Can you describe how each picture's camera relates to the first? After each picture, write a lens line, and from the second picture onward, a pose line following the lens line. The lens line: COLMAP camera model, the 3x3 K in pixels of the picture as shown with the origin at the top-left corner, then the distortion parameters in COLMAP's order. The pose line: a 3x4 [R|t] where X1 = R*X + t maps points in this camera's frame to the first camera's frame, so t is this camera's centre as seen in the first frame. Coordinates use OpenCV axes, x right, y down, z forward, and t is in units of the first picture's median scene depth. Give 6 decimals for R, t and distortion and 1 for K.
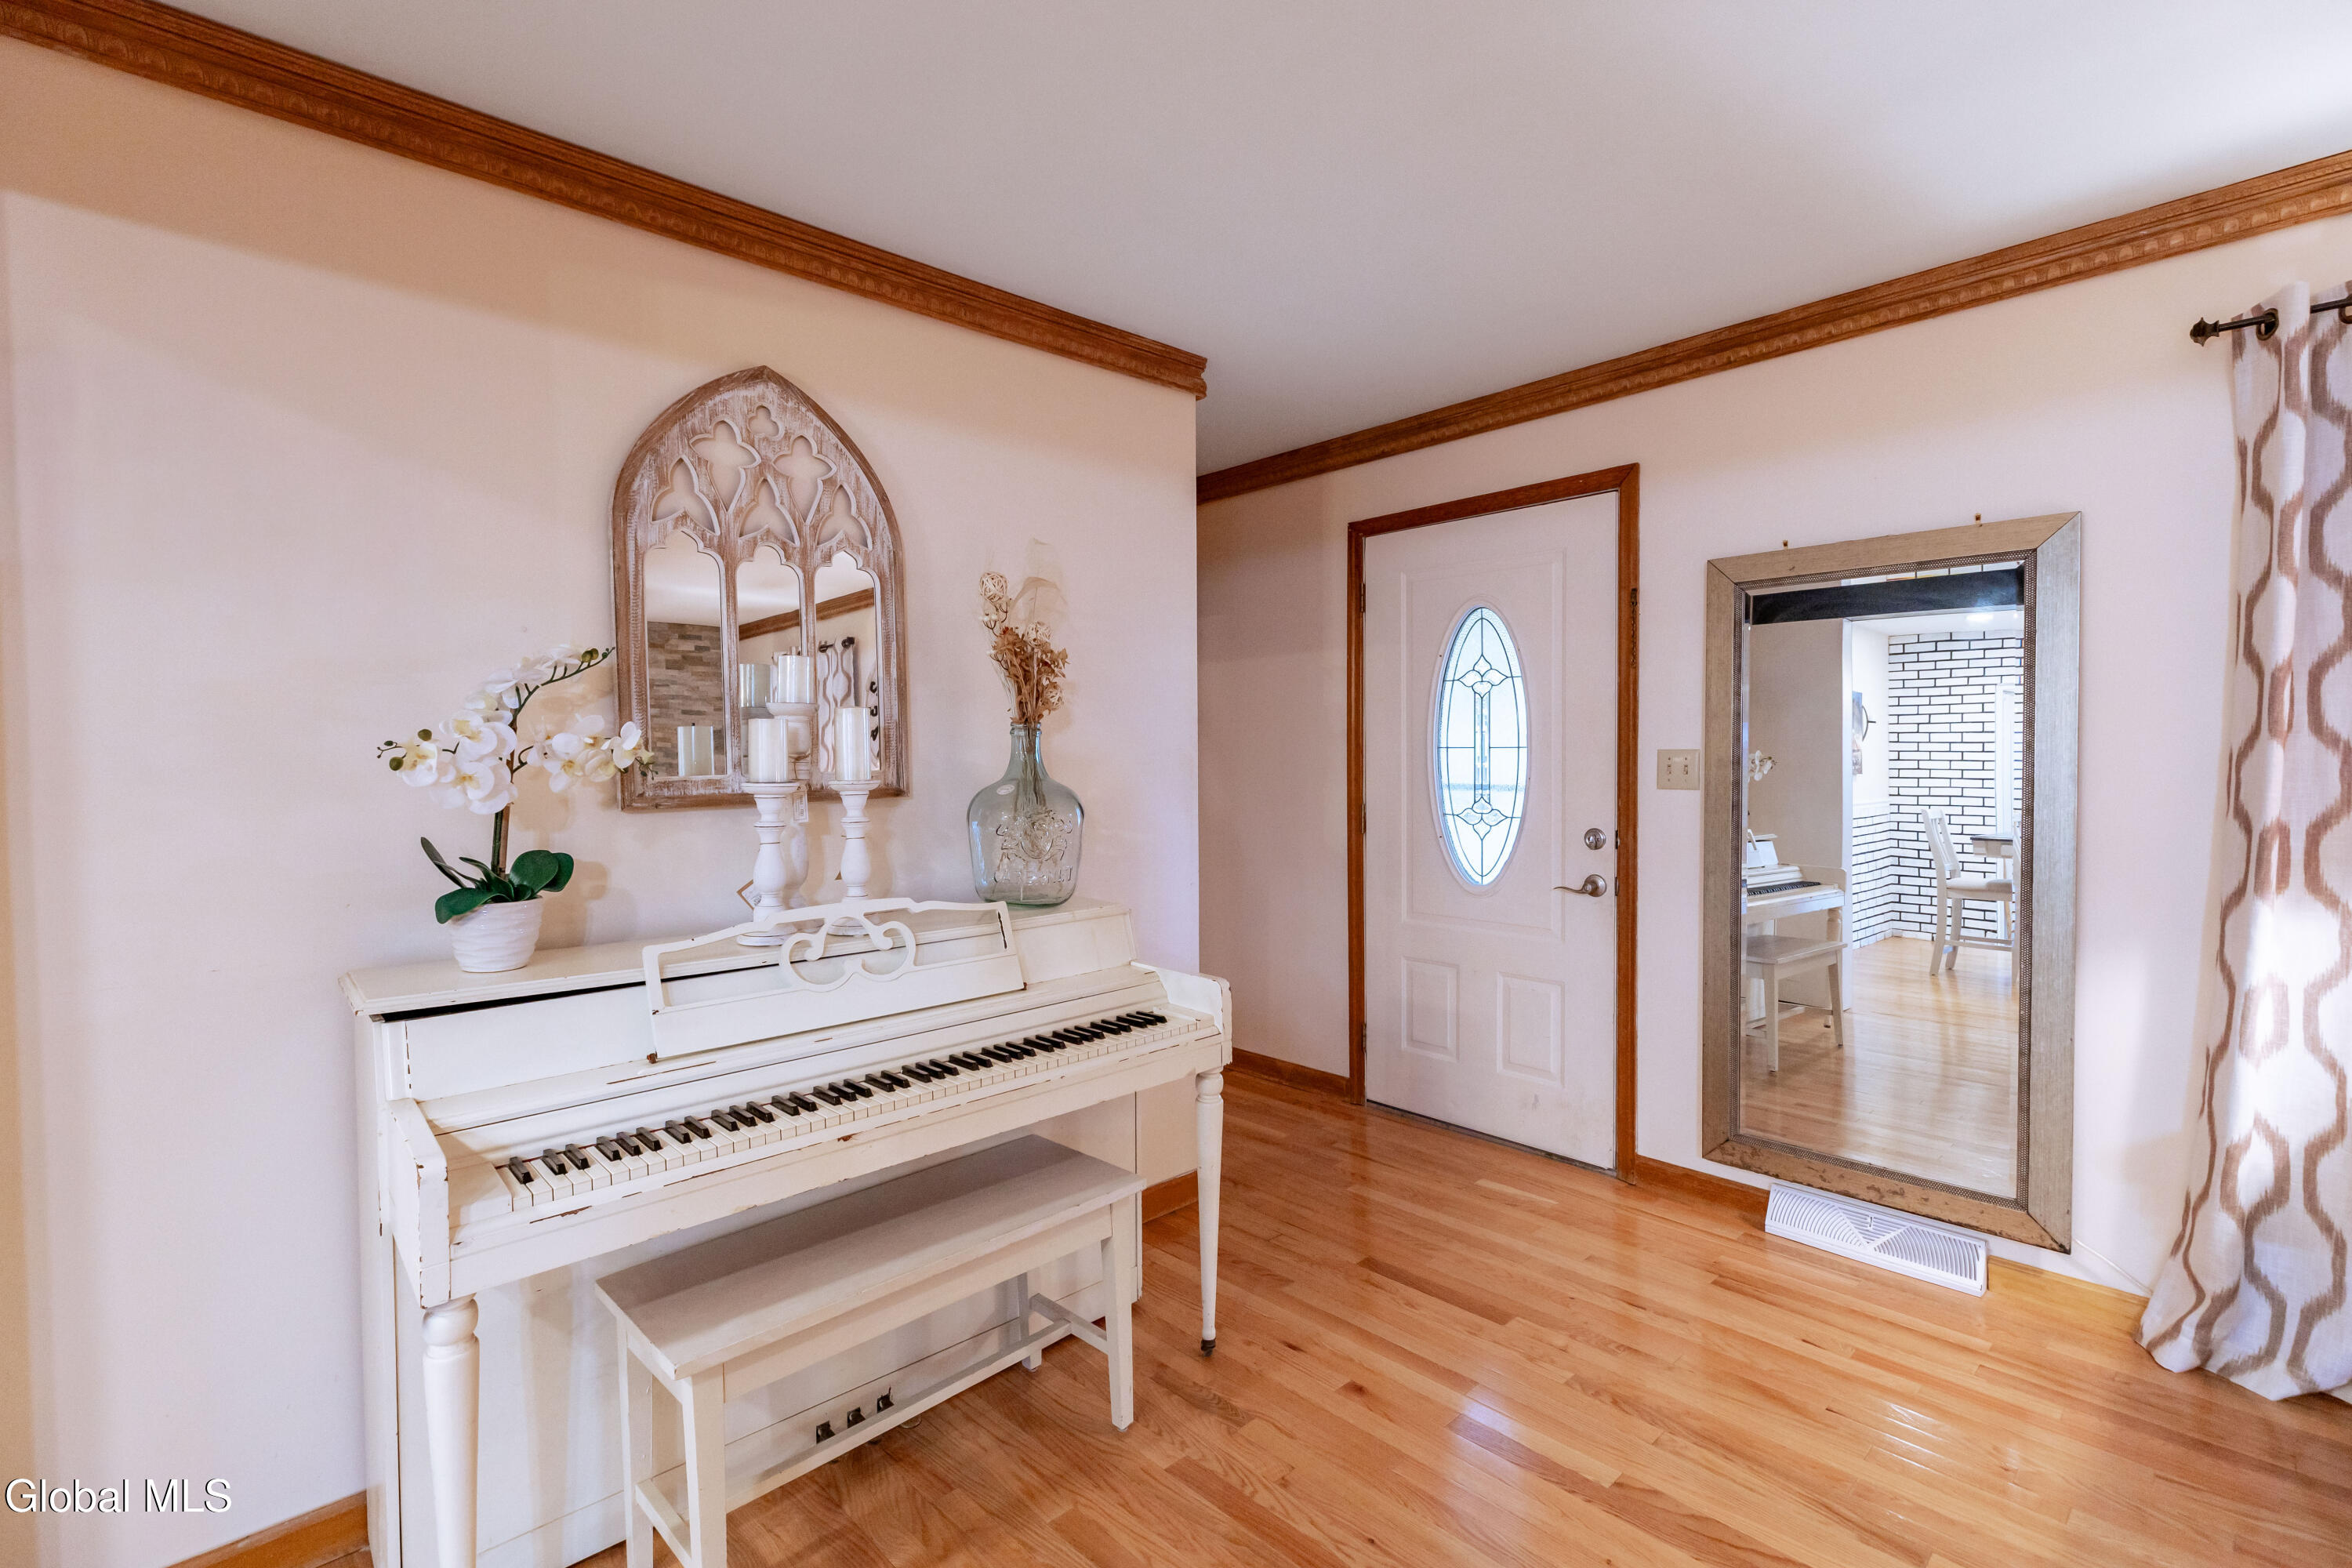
lens RADIAL K [[1100.7, 0, 1215.7], [0, 1100.7, 772.0], [0, 0, 1]] dist [0.003393, -0.000044]
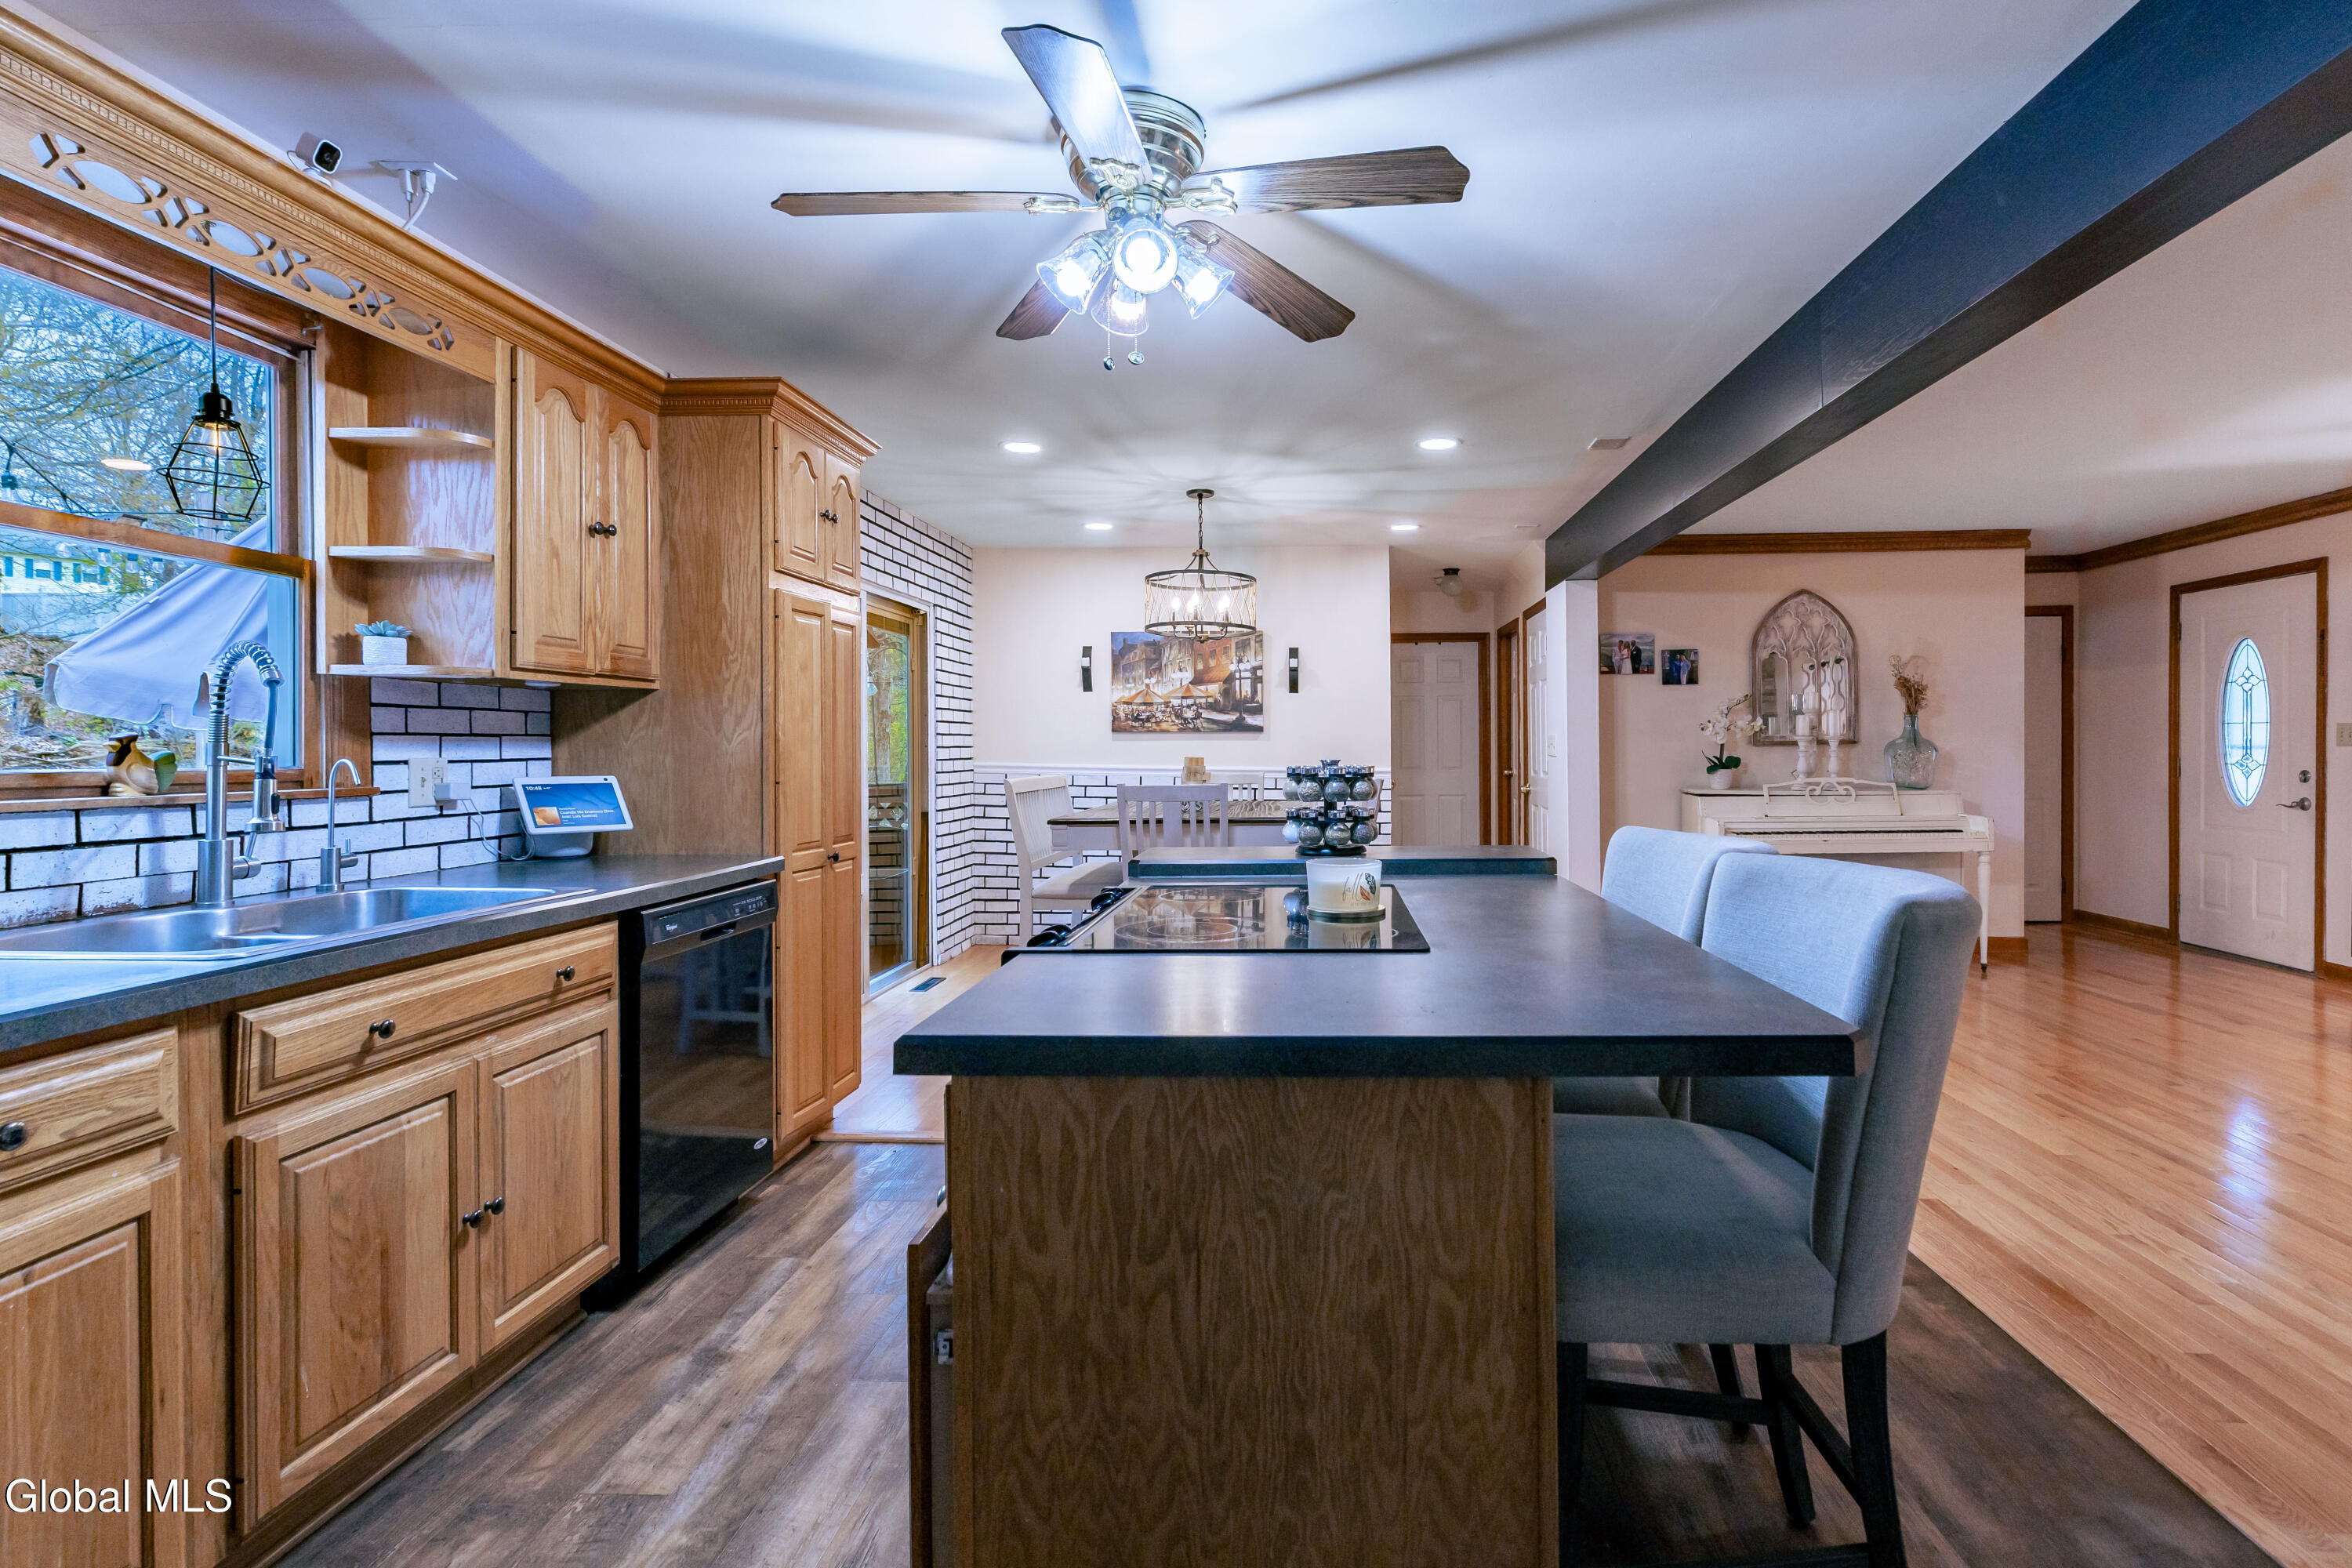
lens RADIAL K [[1114.2, 0, 1257.4], [0, 1114.2, 752.5], [0, 0, 1]] dist [0.000674, -0.000152]
pose [[0.672158, 0.010537, -0.740333, 0.677180], [-0.013831, 0.999903, 0.001674, 0.055927], [0.740279, 0.009115, 0.672238, -1.717647]]
